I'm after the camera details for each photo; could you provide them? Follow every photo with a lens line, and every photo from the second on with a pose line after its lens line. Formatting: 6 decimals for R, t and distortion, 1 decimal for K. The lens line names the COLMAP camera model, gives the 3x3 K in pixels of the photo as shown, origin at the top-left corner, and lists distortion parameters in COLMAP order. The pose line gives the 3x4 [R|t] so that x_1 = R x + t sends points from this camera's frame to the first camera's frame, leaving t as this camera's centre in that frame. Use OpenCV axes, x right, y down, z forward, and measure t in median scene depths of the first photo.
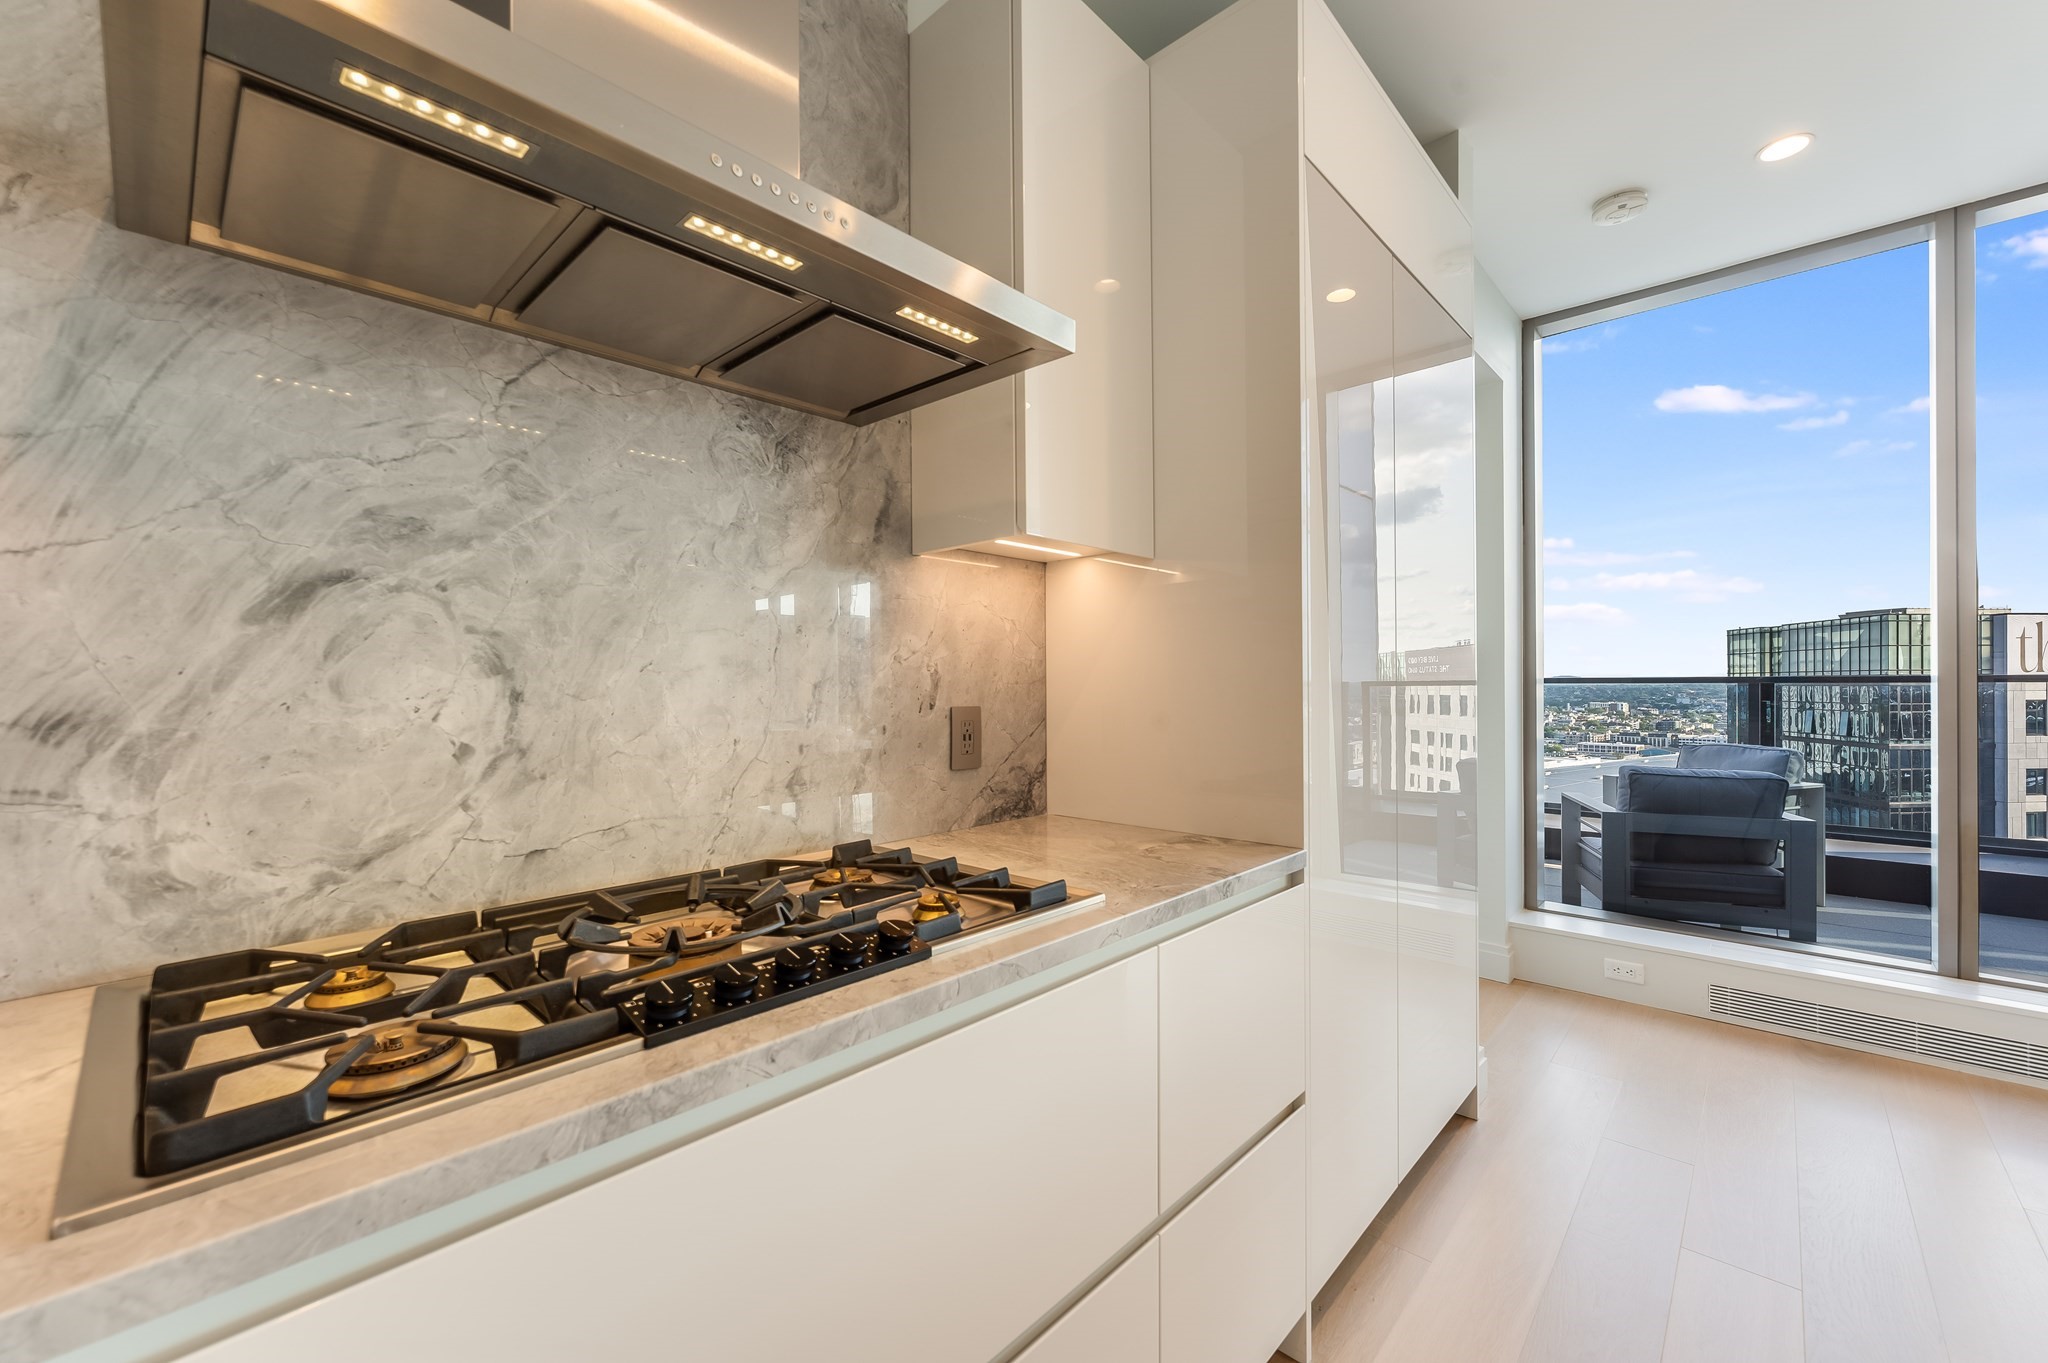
lens RADIAL K [[813.6, 0, 1026.0], [0, 813.6, 685.3], [0, 0, 1]] dist [0.000089, -0.000403]
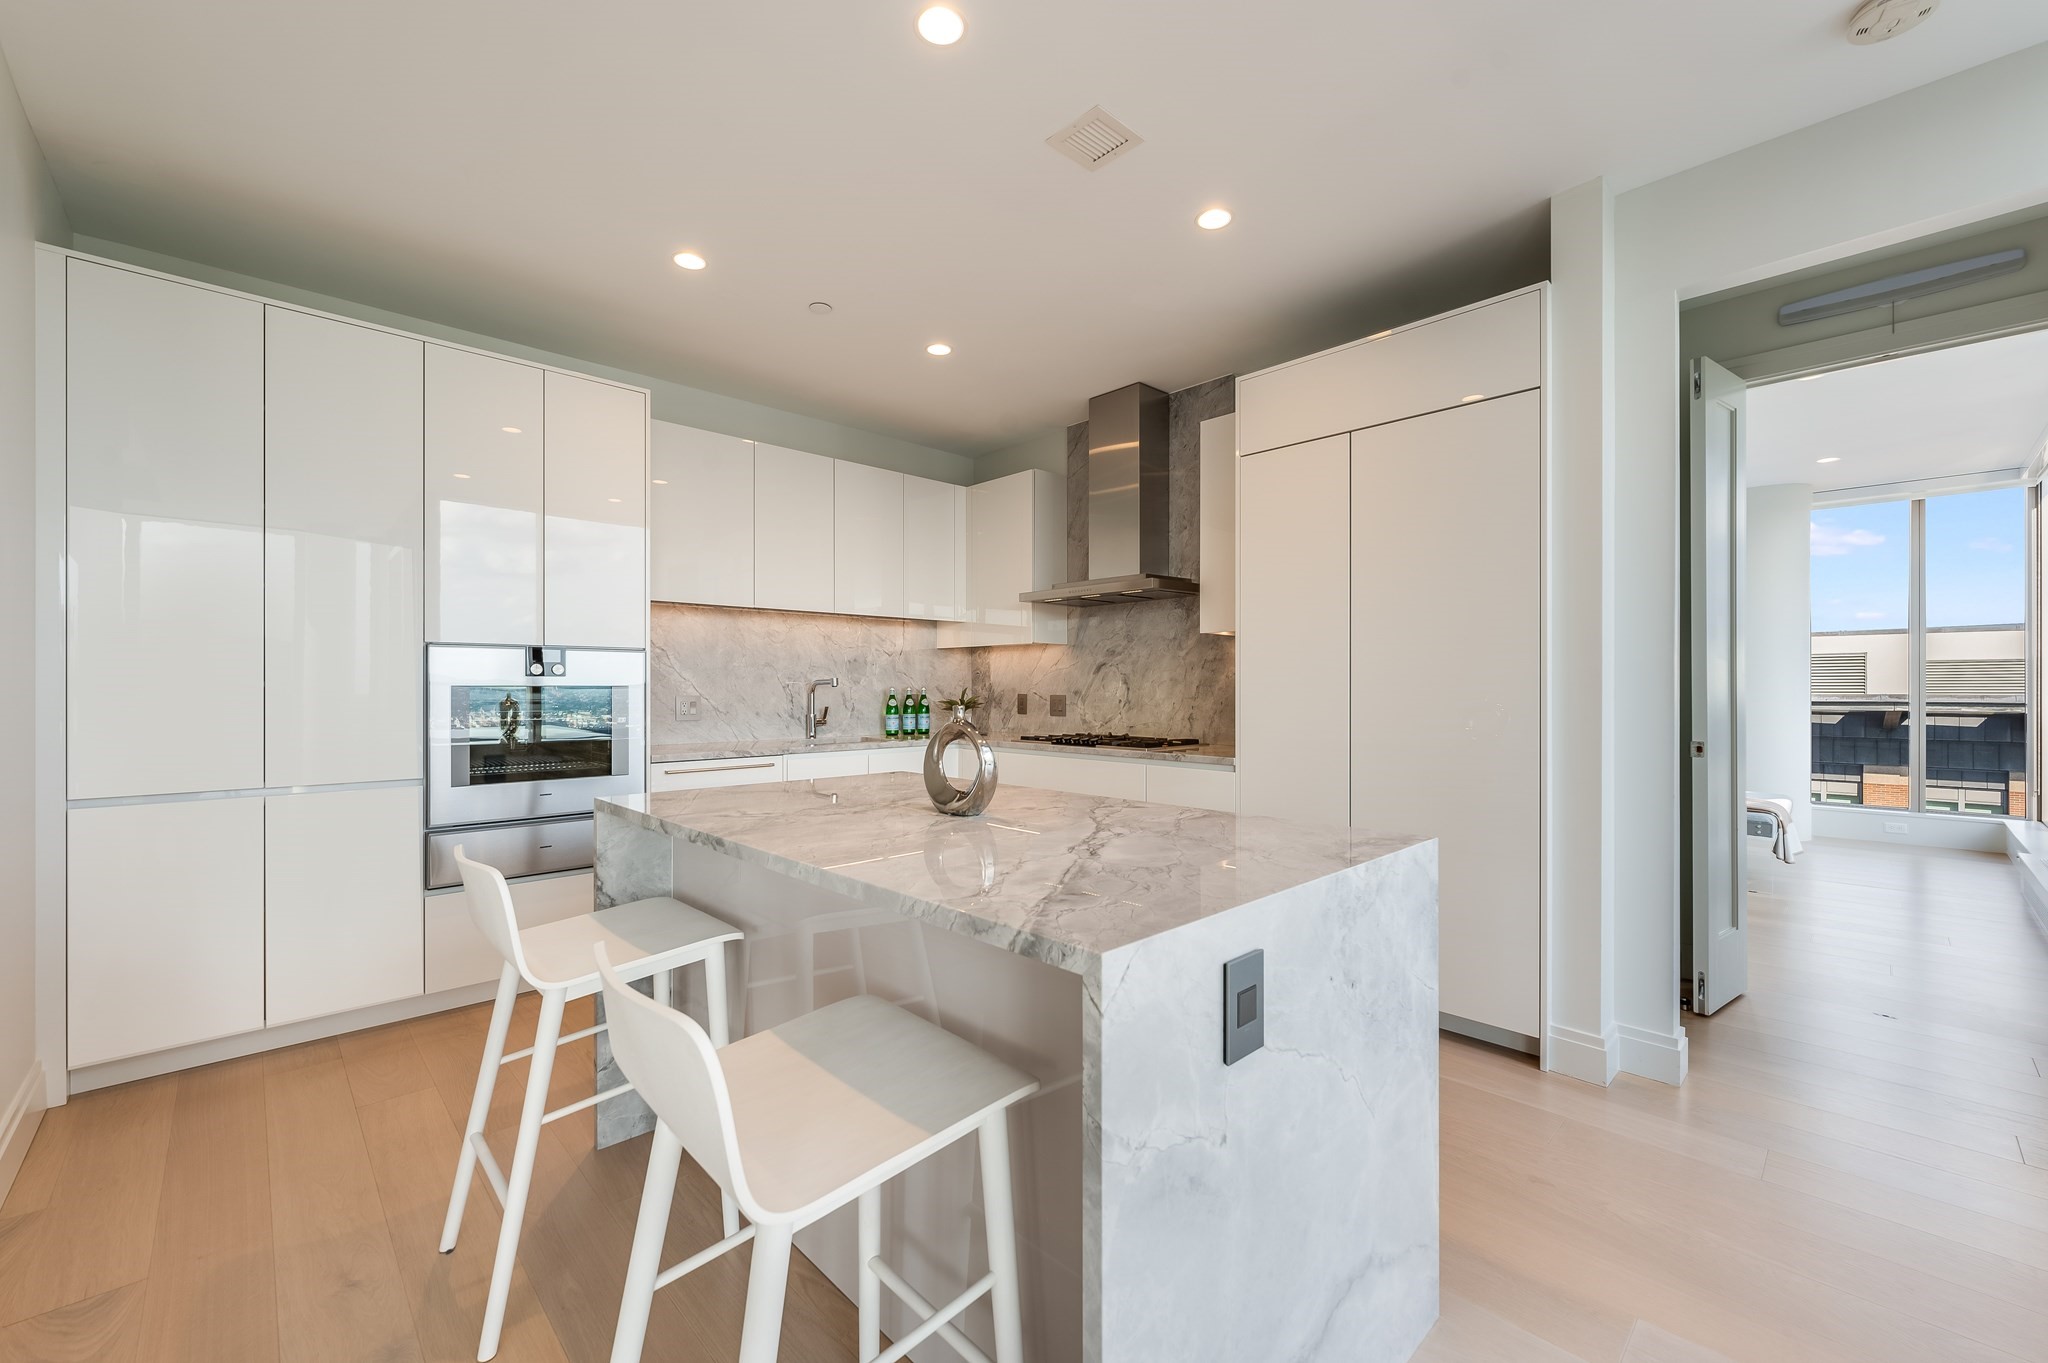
lens RADIAL K [[813.6, 0, 1026.0], [0, 813.6, 685.3], [0, 0, 1]] dist [0.000089, -0.000403]
pose [[-0.047818, 0.004088, -0.998848, 2.571114], [0.001493, 0.999991, 0.004021, -0.016589], [0.998855, -0.001299, -0.047824, 0.480478]]
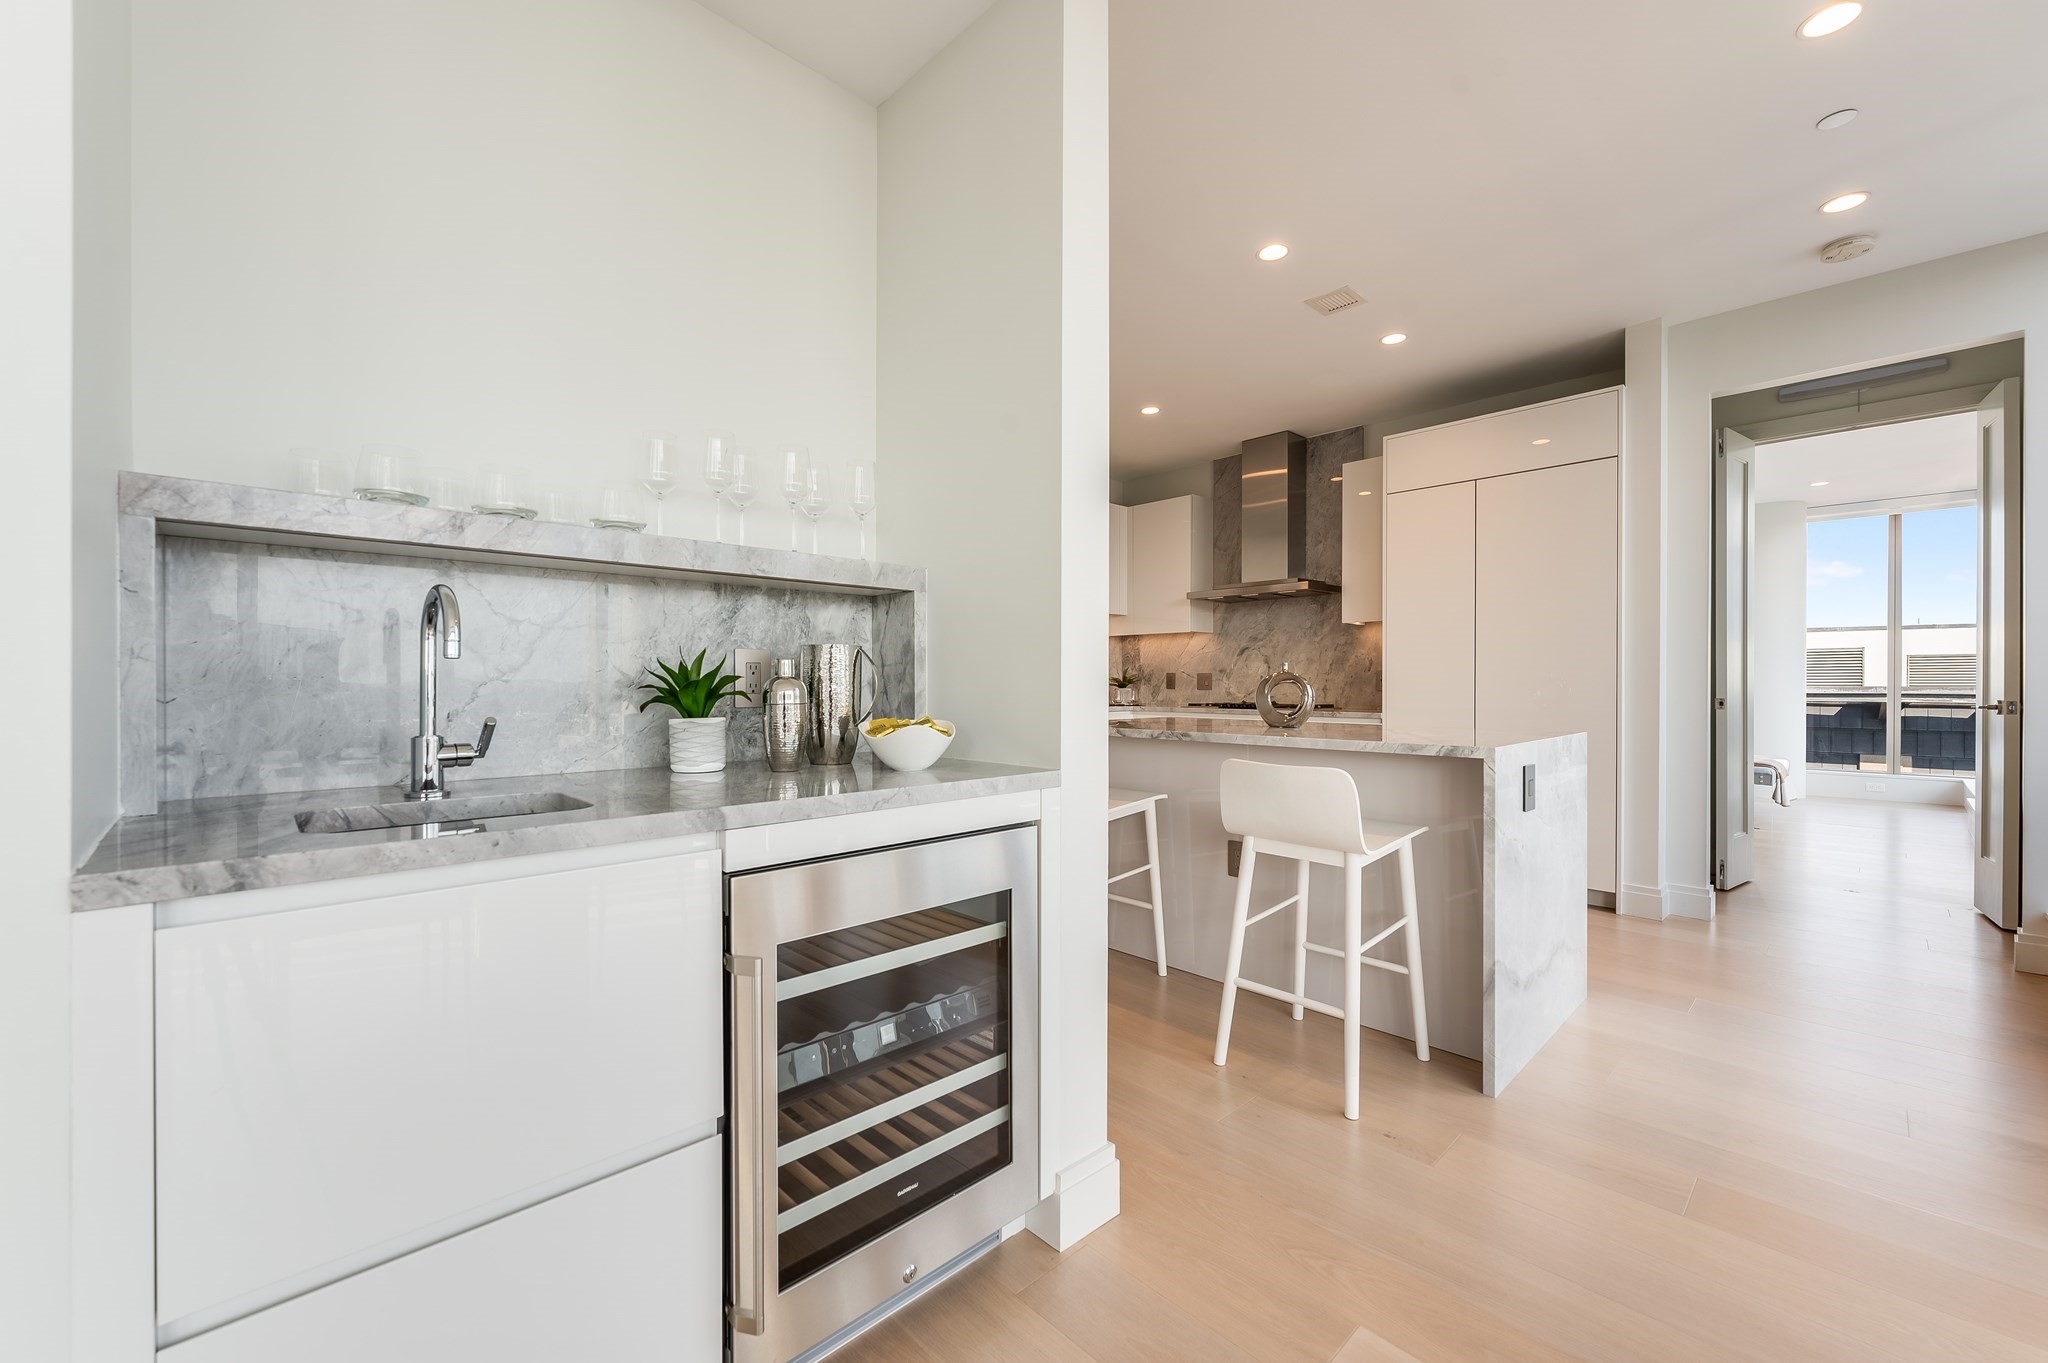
lens RADIAL K [[813.6, 0, 1026.0], [0, 813.6, 685.3], [0, 0, 1]] dist [0.000089, -0.000403]
pose [[-0.048173, 0.009422, -0.998795, 3.446977], [0.001101, 0.999955, 0.009380, 0.057184], [0.998838, -0.000647, -0.048181, -0.248843]]
